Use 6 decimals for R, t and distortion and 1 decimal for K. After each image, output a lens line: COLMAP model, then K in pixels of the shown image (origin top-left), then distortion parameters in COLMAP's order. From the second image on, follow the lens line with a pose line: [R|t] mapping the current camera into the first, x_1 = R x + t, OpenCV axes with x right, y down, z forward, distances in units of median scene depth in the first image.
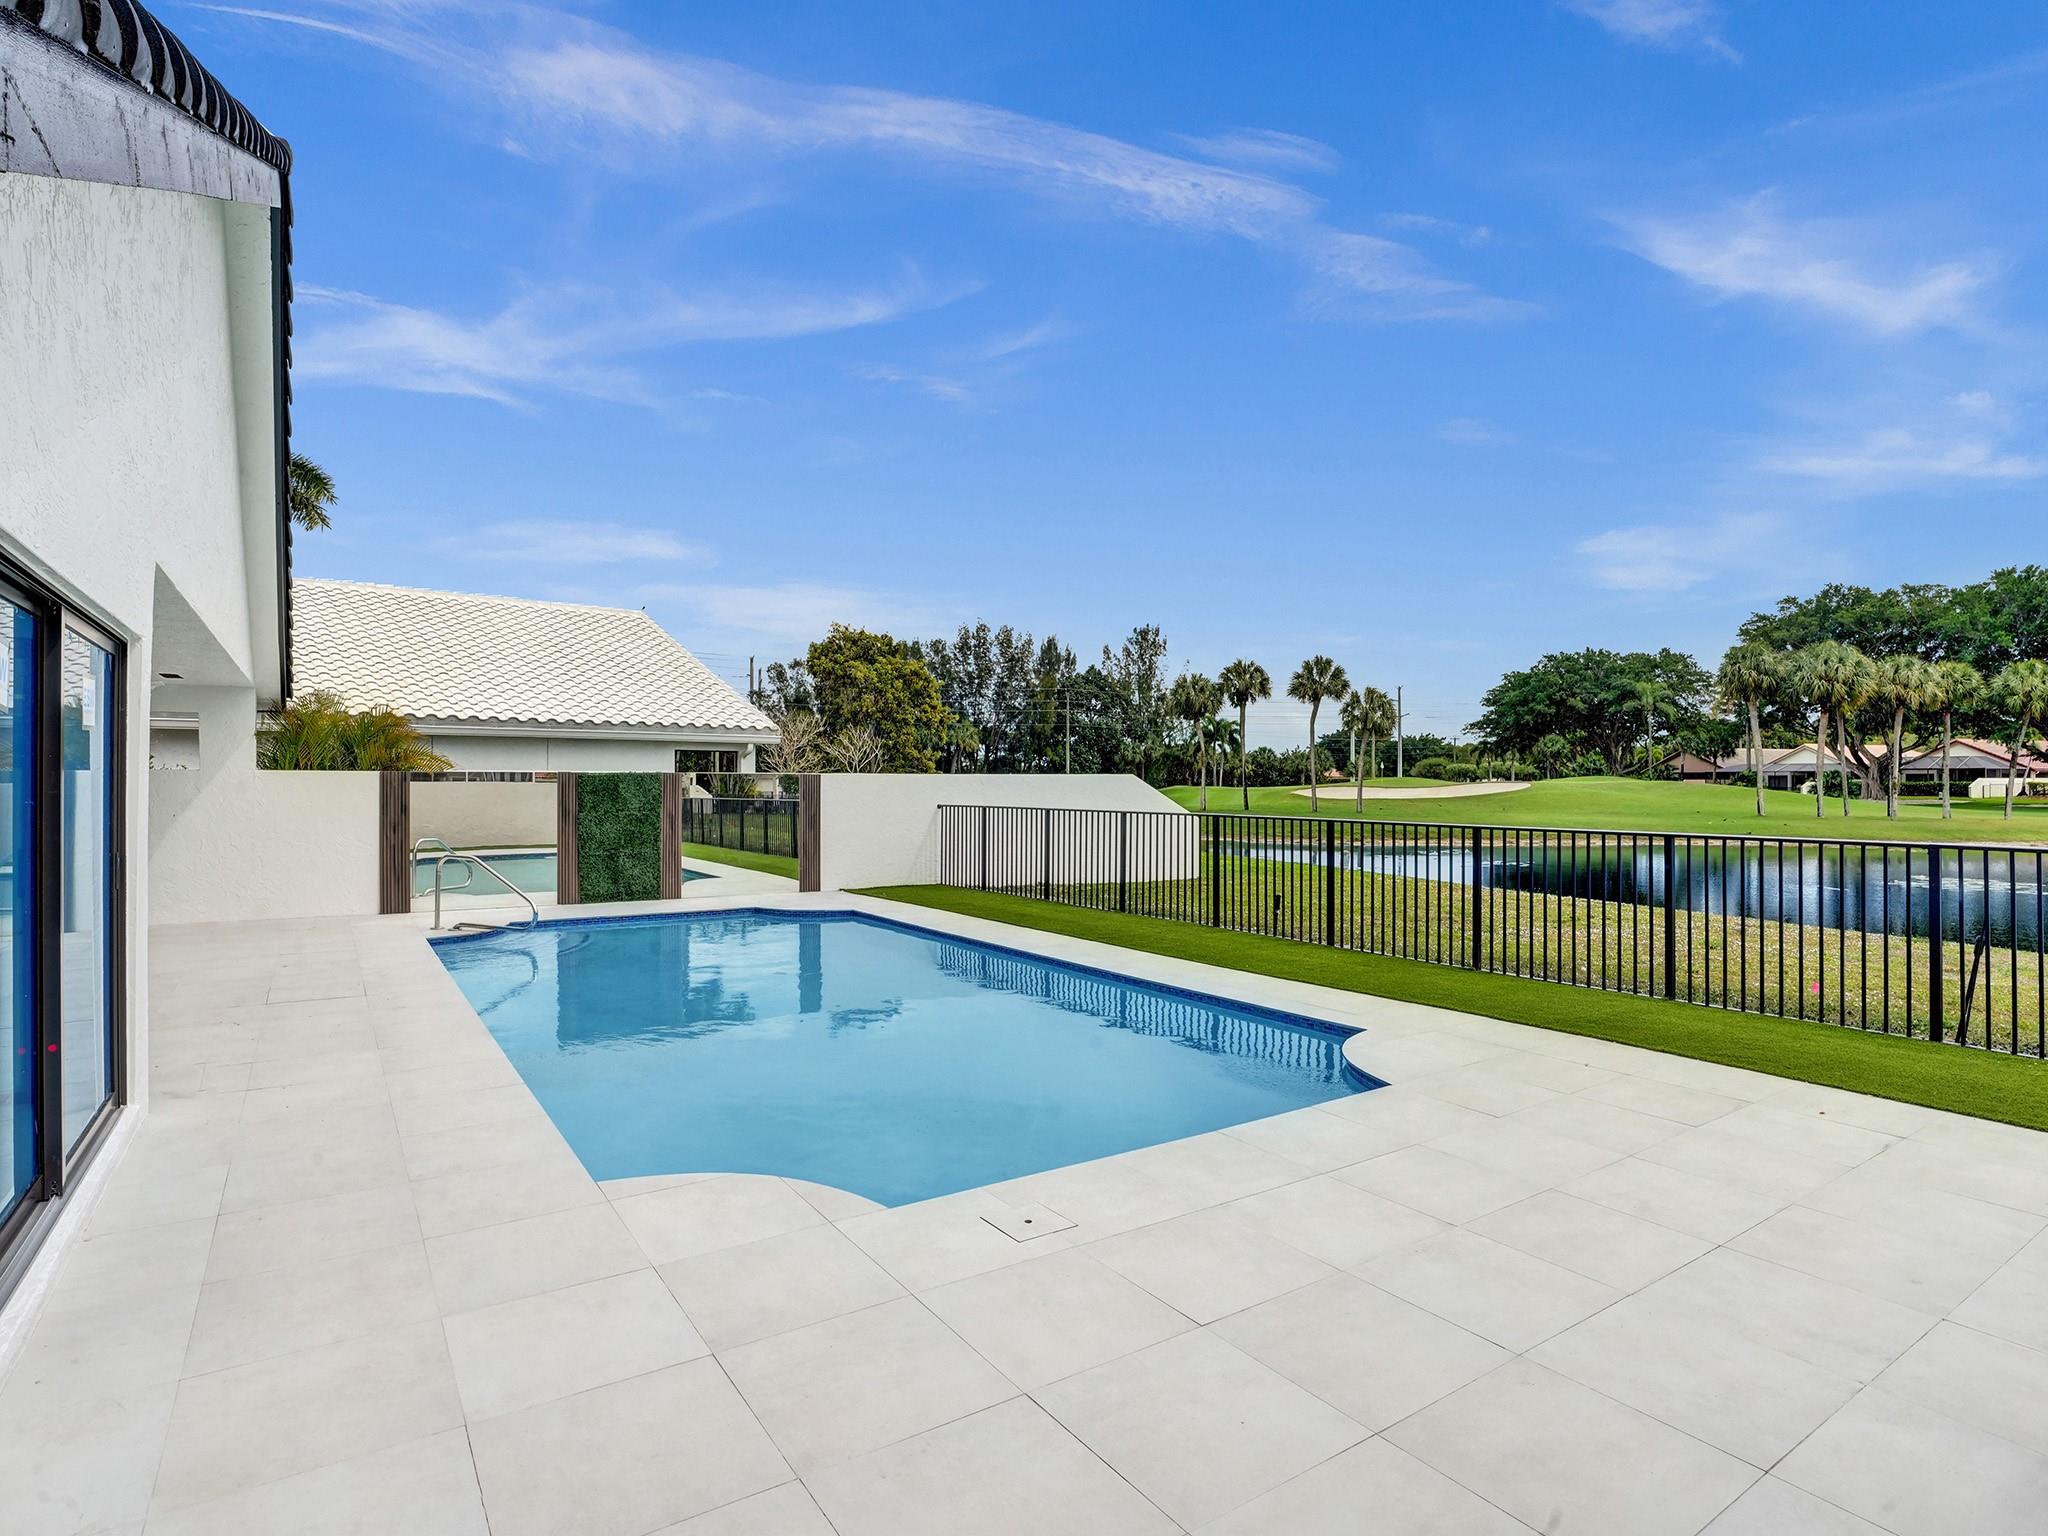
lens RADIAL K [[1087.6, 0, 1001.9], [0, 1087.6, 769.4], [0, 0, 1]] dist [-0.062036, 0.026669]
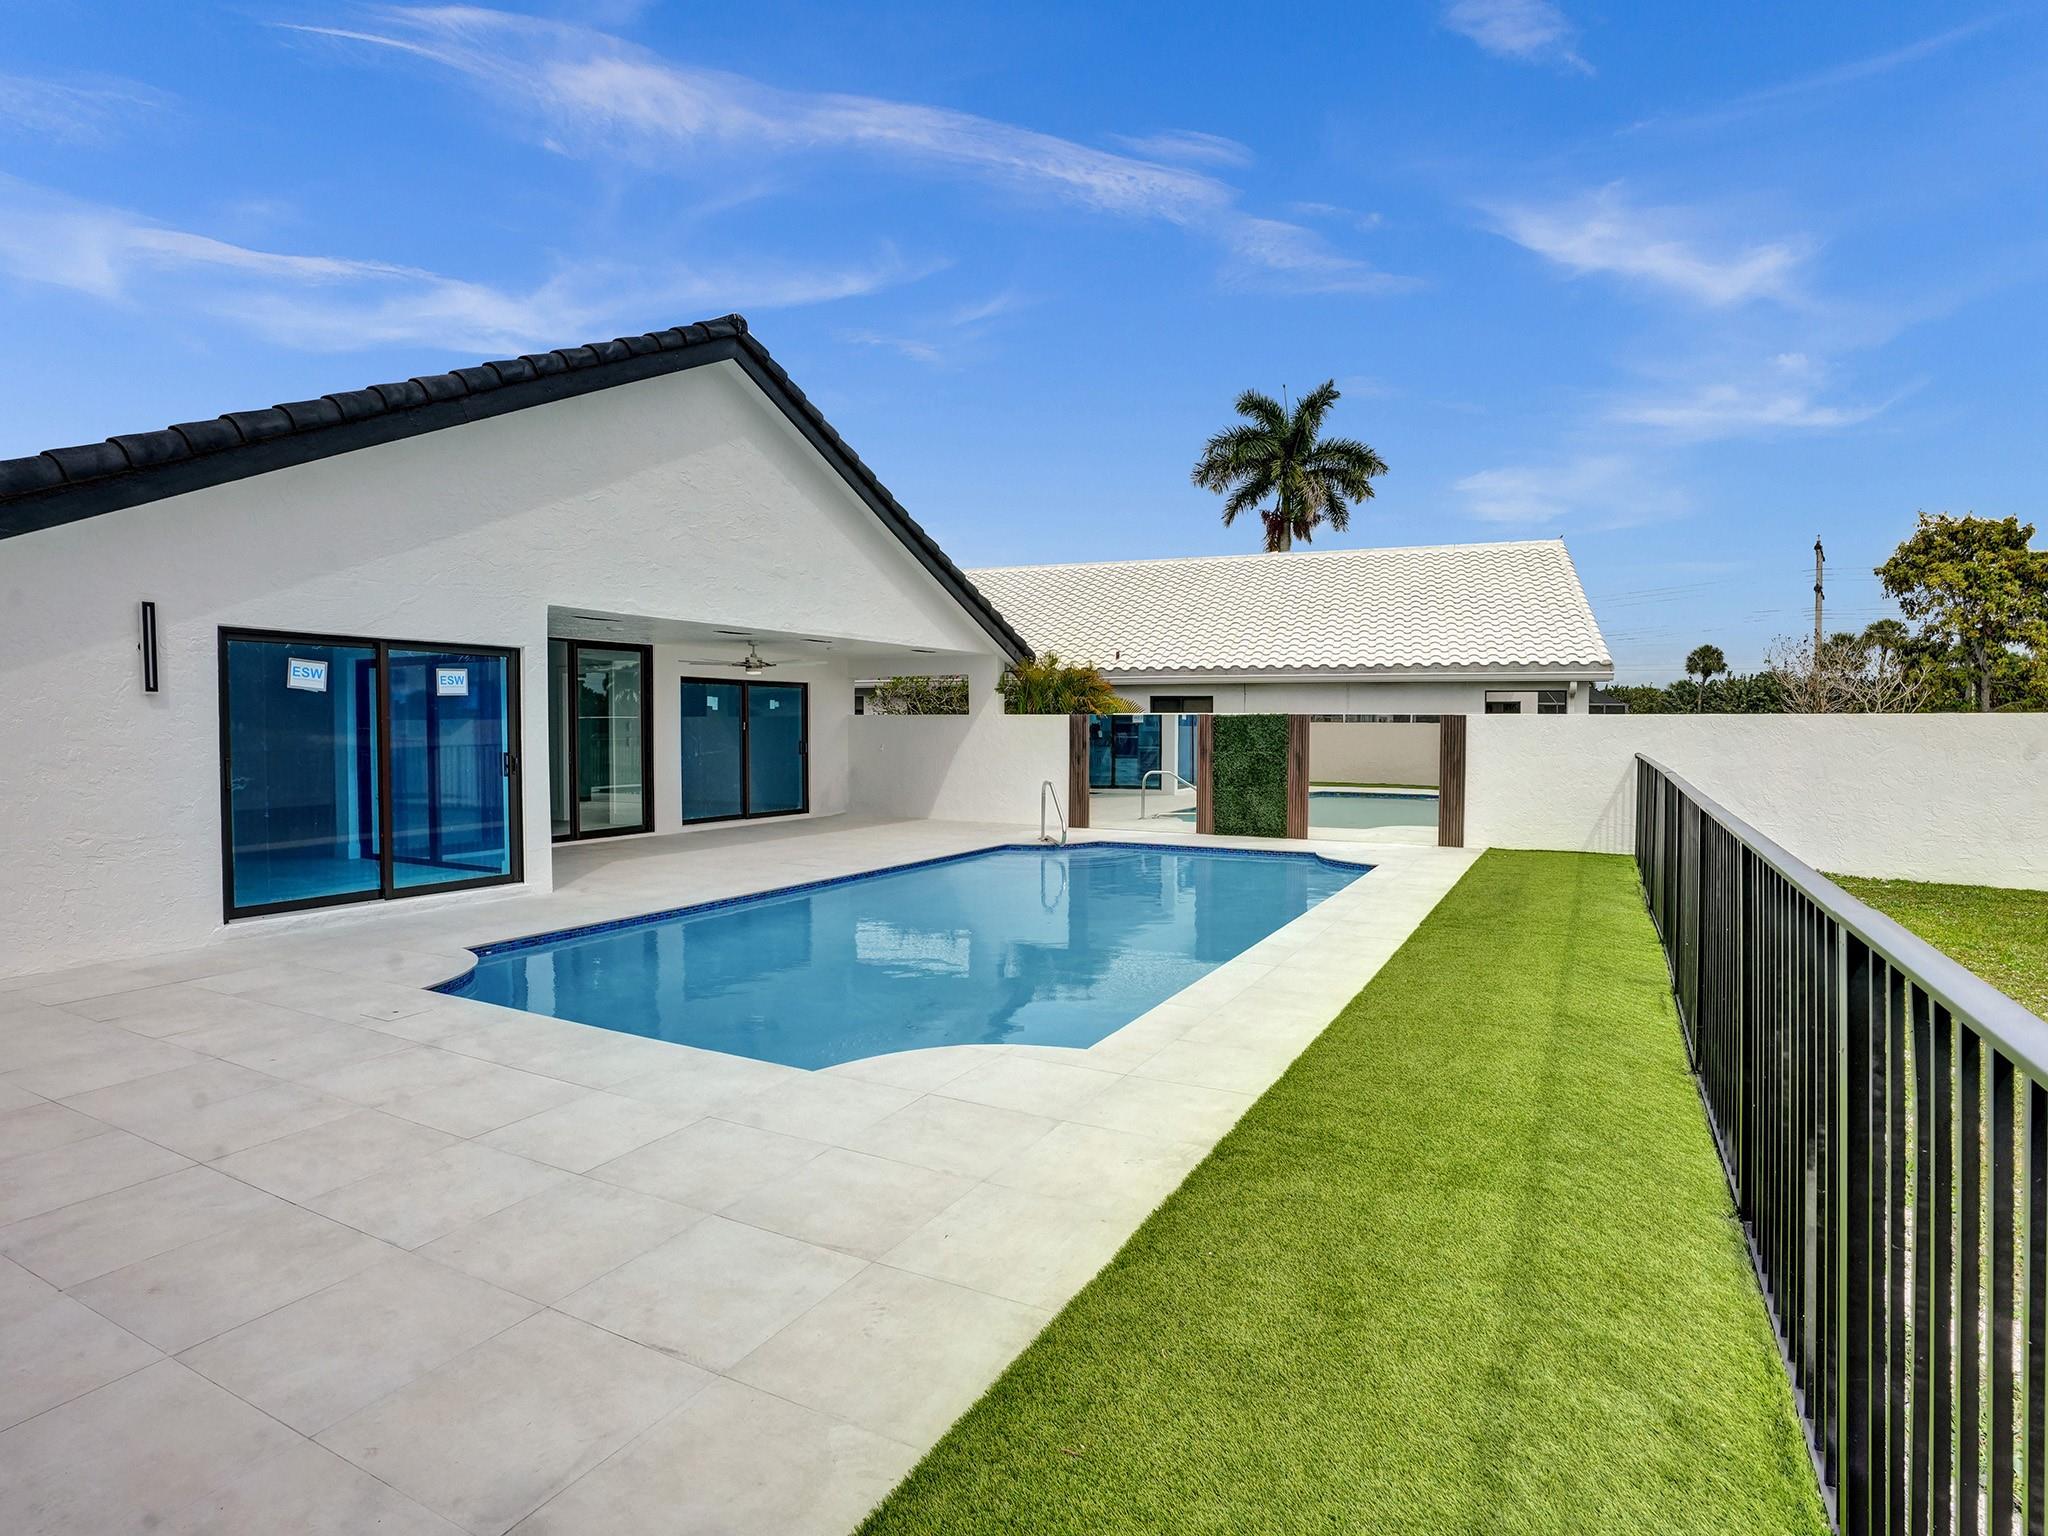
lens RADIAL K [[1087.6, 0, 1000.5], [0, 1087.6, 764.4], [0, 0, 1]] dist [-0.062036, 0.026669]
pose [[0.459112, 0.028150, -0.887932, 0.098171], [0.011943, 0.999212, 0.037853, 0.001948], [0.888298, -0.027983, 0.458414, 0.062625]]
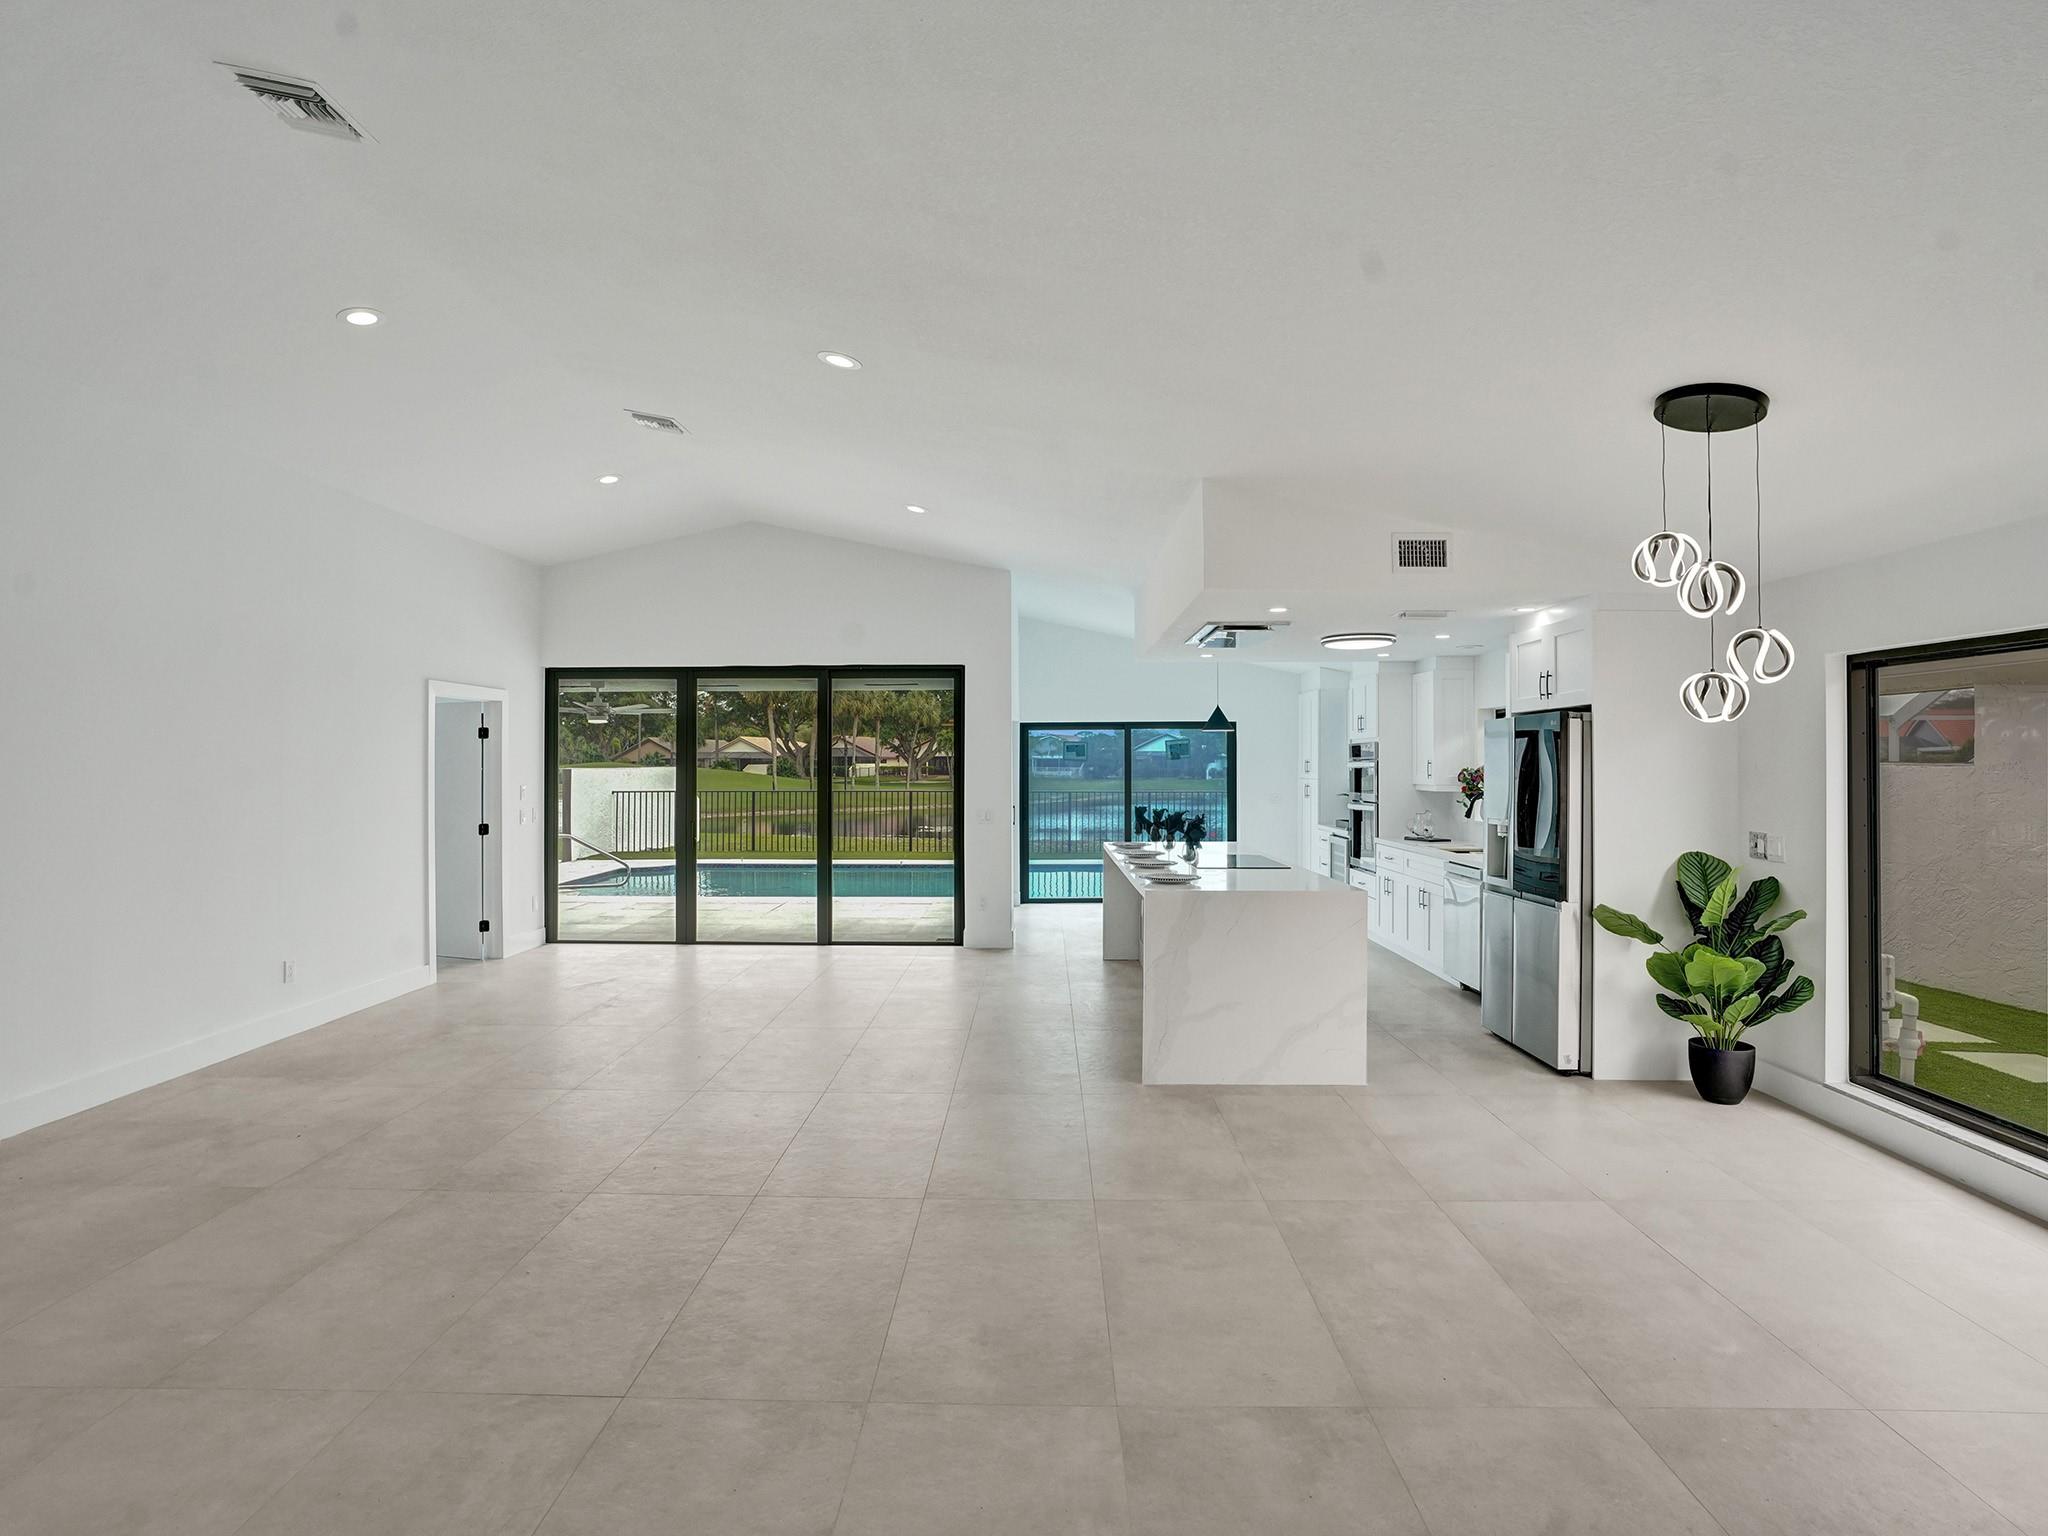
lens RADIAL K [[1087.6, 0, 1012.5], [0, 1087.6, 753.7], [0, 0, 1]] dist [-0.062036, 0.026669]
pose [[0.580429, 0.005811, 0.814290, -0.200143], [-0.005972, 0.999978, -0.002879, -0.002752], [-0.814289, -0.003192, 0.580450, -0.036032]]
